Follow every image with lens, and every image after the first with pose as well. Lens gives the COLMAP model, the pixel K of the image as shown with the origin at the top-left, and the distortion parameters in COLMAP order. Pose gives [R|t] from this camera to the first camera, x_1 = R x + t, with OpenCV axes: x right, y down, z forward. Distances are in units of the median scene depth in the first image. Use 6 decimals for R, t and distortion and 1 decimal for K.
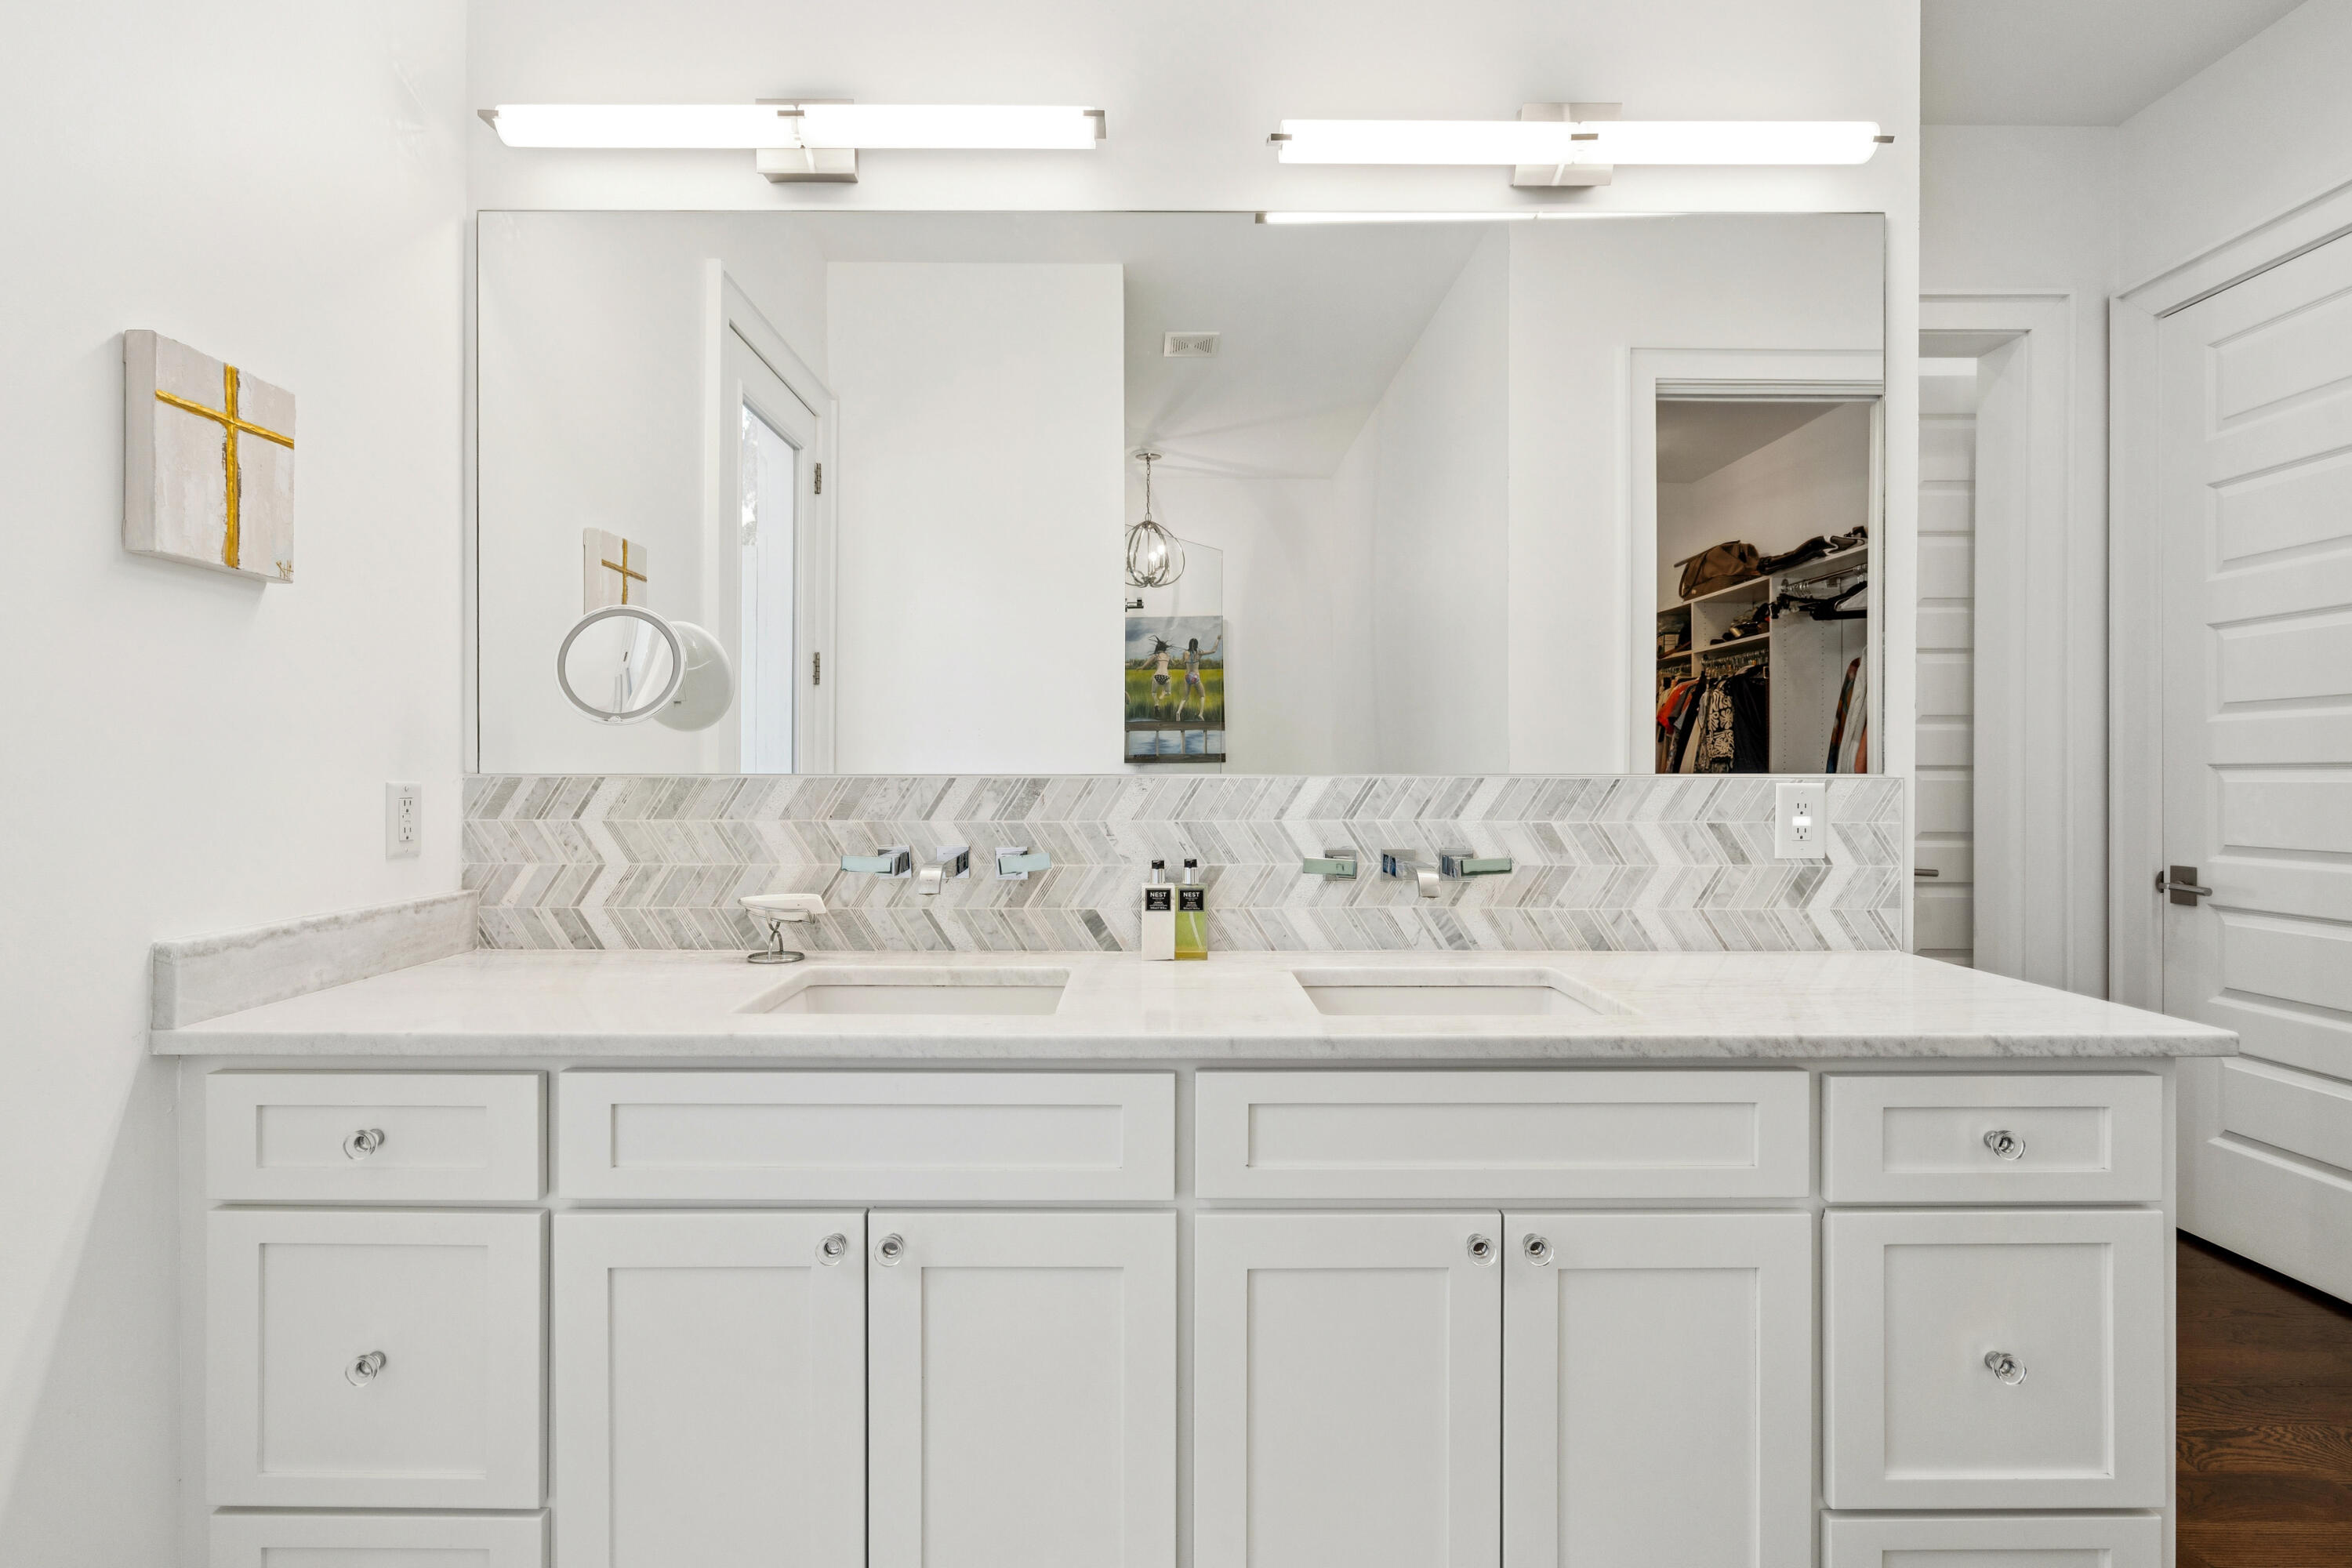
lens RADIAL K [[1065.6, 0, 1168.8], [0, 1065.6, 775.9], [0, 0, 1]] dist [-0.000255, 0.000405]
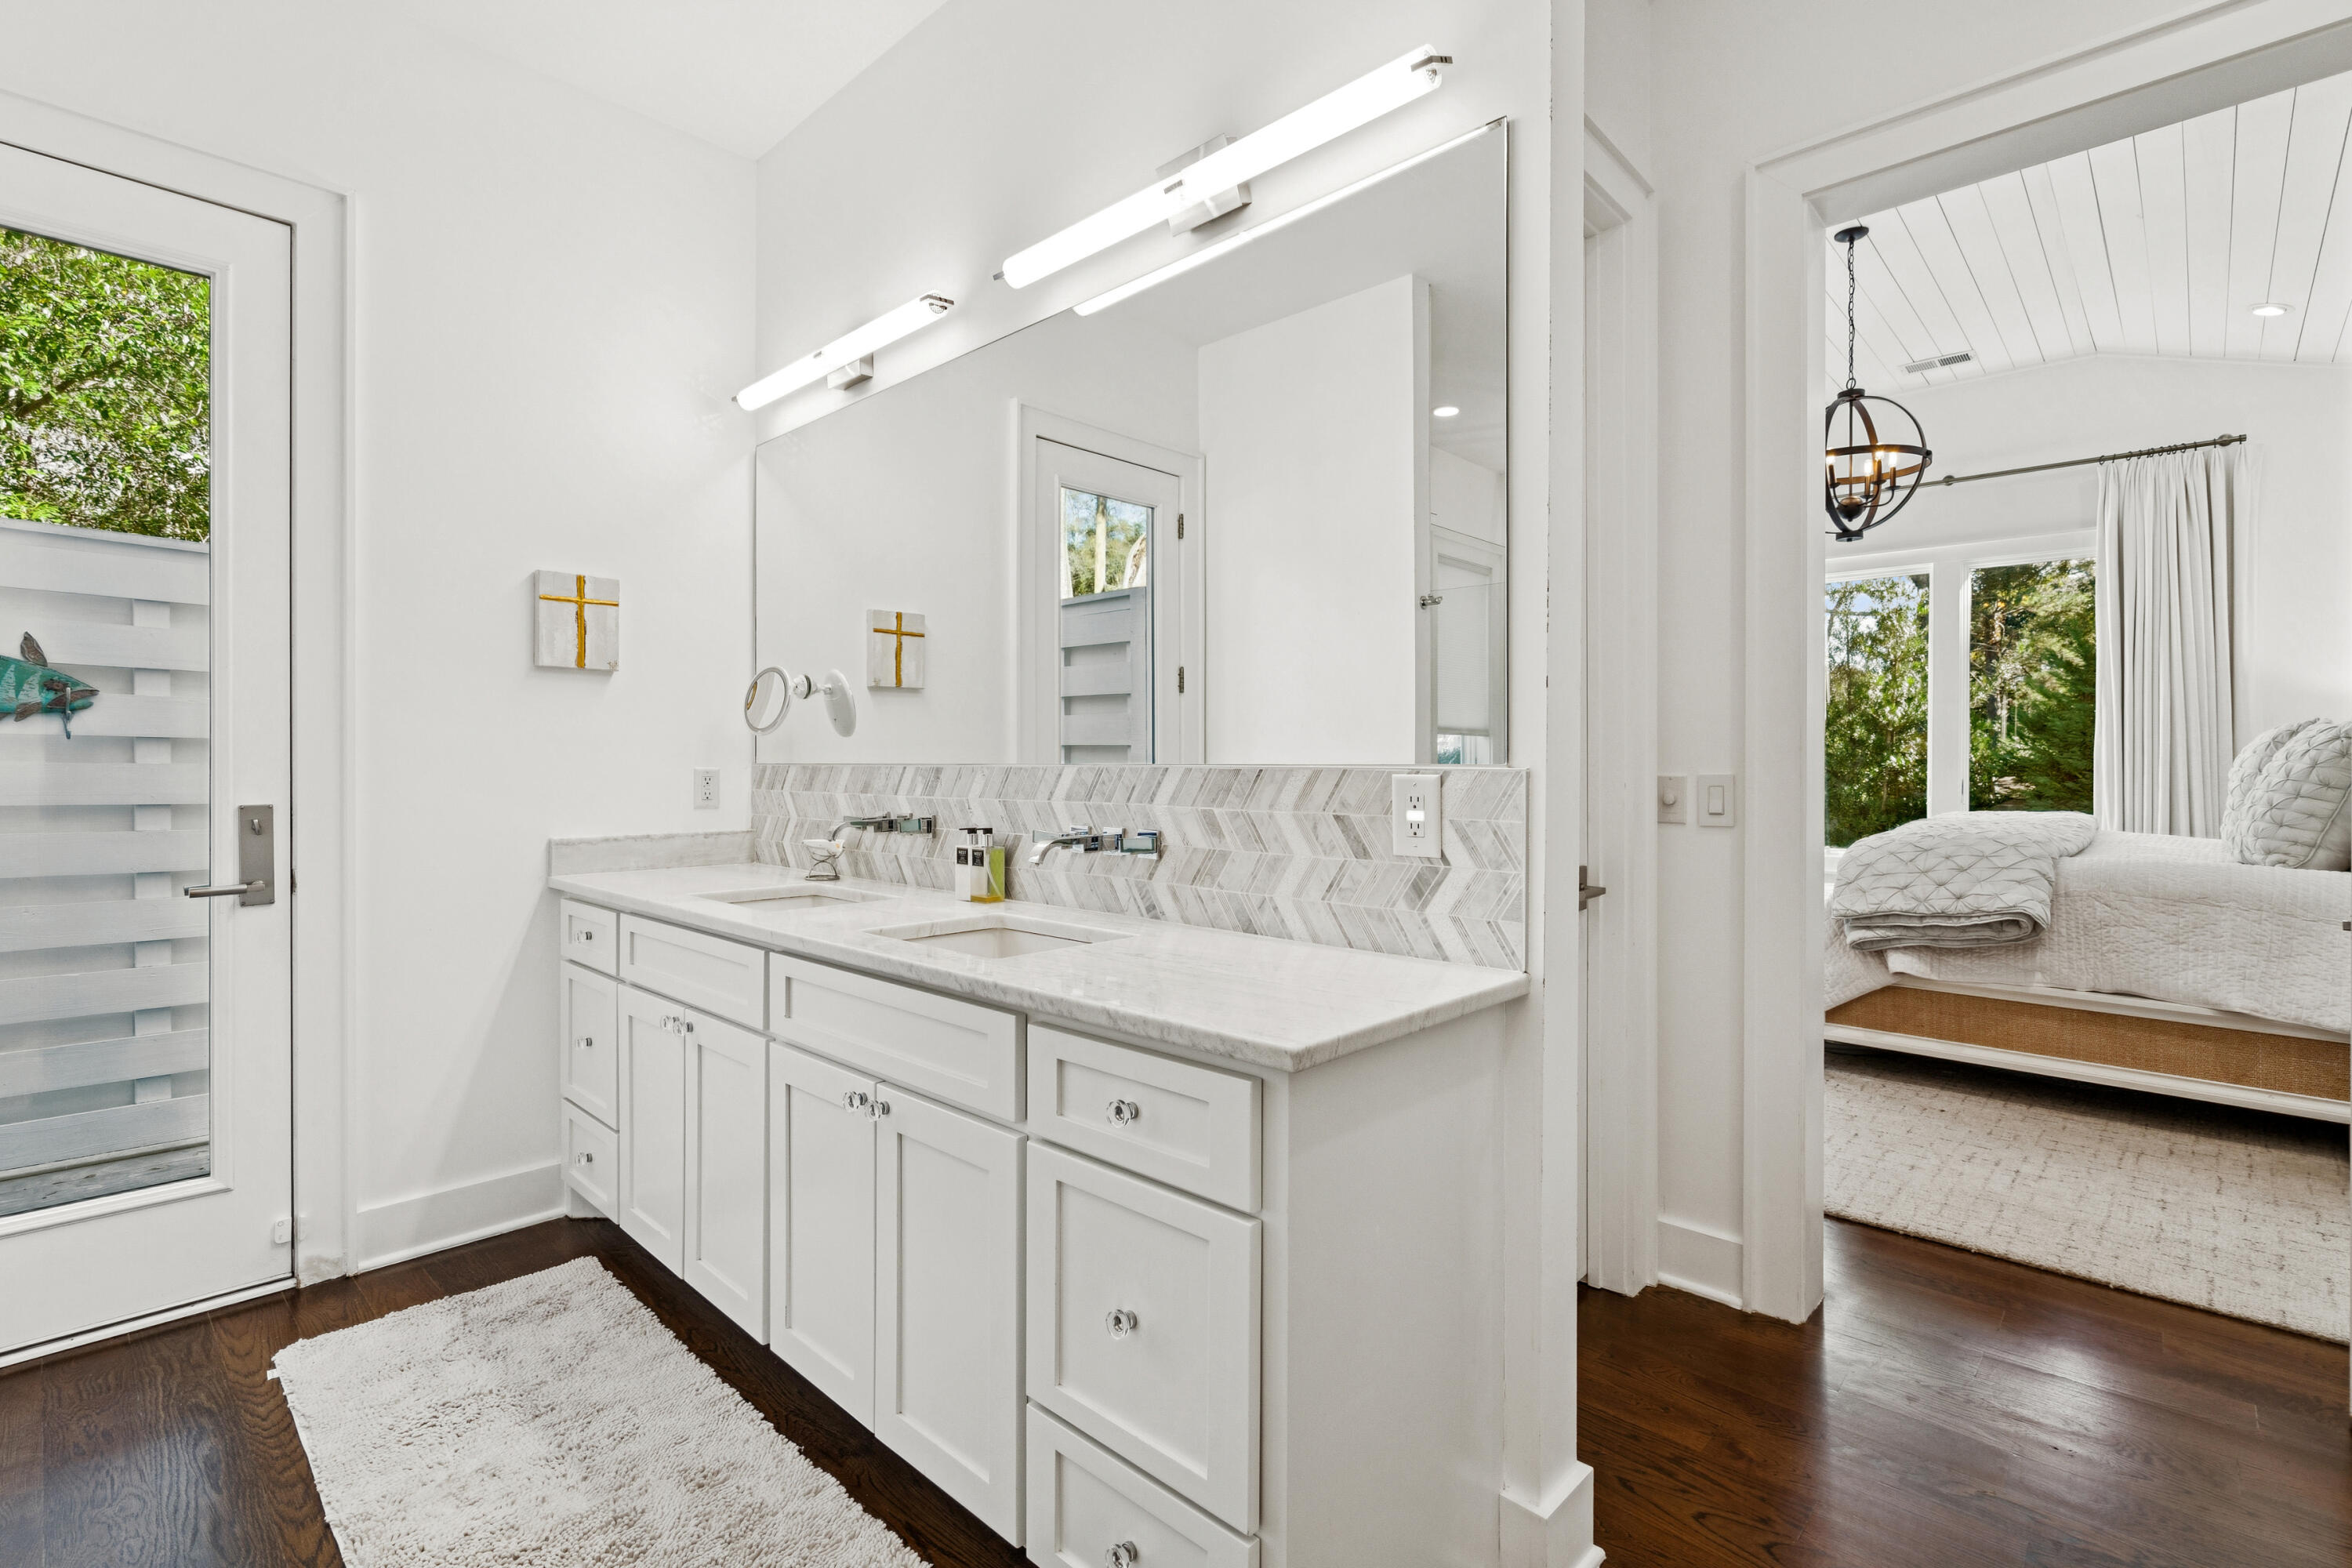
lens RADIAL K [[1065.6, 0, 1130.9], [0, 1065.6, 764.8], [0, 0, 1]] dist [-0.000255, 0.000405]
pose [[0.714886, 0.001077, -0.699240, 1.055713], [-0.004004, 0.999989, -0.002553, 0.001799], [0.699229, 0.004625, 0.714883, 0.171441]]
